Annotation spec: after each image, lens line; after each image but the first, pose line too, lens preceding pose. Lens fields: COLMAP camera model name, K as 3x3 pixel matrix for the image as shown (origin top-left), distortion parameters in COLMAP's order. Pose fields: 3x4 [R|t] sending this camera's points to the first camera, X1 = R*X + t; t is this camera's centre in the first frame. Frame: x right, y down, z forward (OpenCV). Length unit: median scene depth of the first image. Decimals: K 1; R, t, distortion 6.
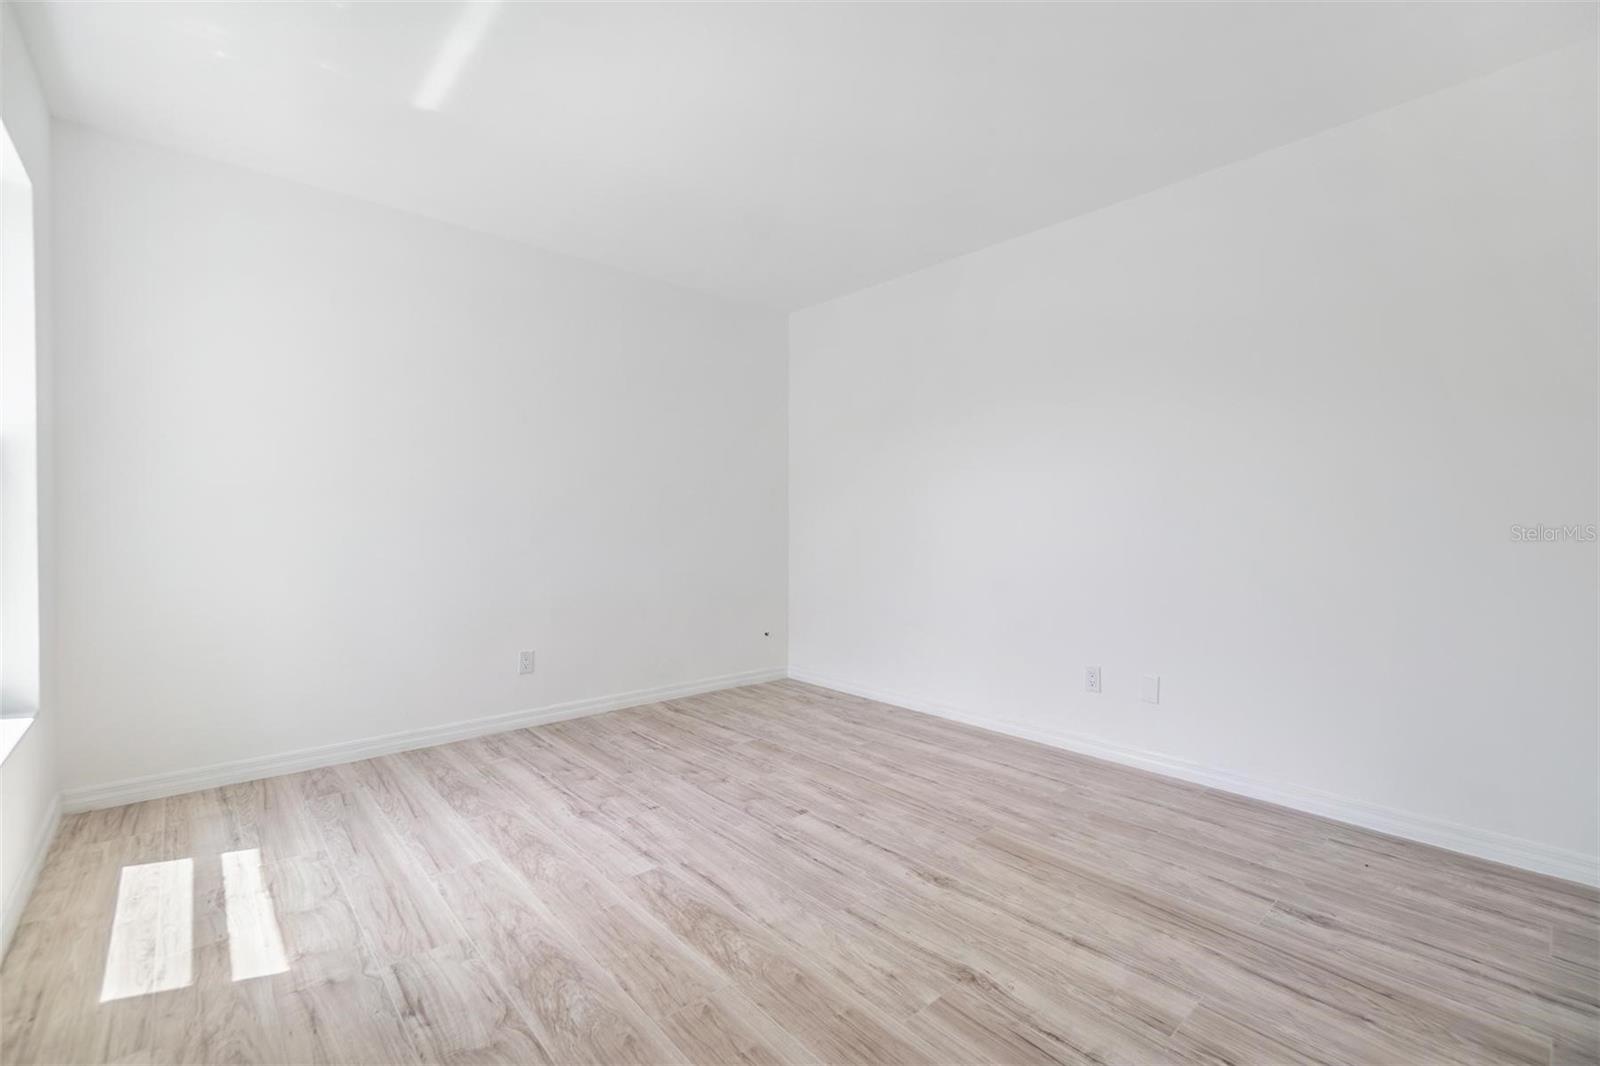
lens RADIAL K [[691.4, 0, 798.3], [0, 691.4, 530.8], [0, 0, 1]] dist [-0.003017, 0.000256]
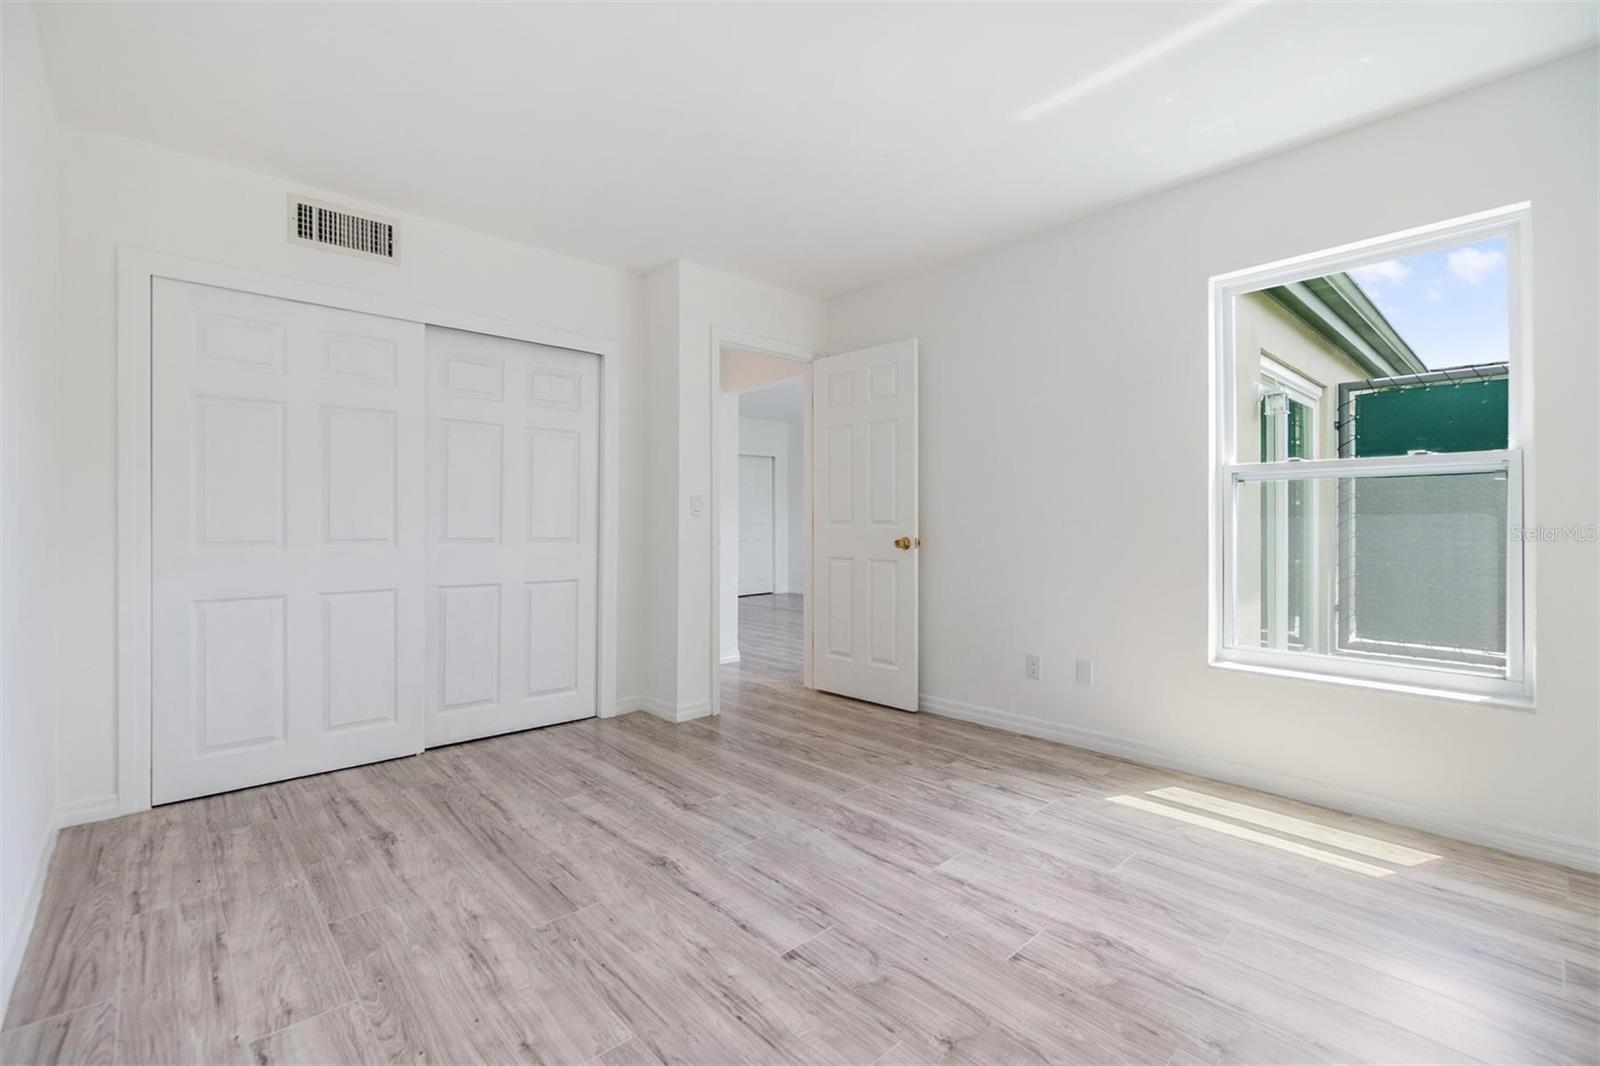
lens RADIAL K [[691.4, 0, 798.3], [0, 691.4, 530.8], [0, 0, 1]] dist [-0.003017, 0.000256]
pose [[-0.999860, -0.004190, -0.016178, 0.014511], [-0.004576, 0.999705, 0.023855, -0.026652], [0.016073, 0.023926, -0.999585, 2.081499]]
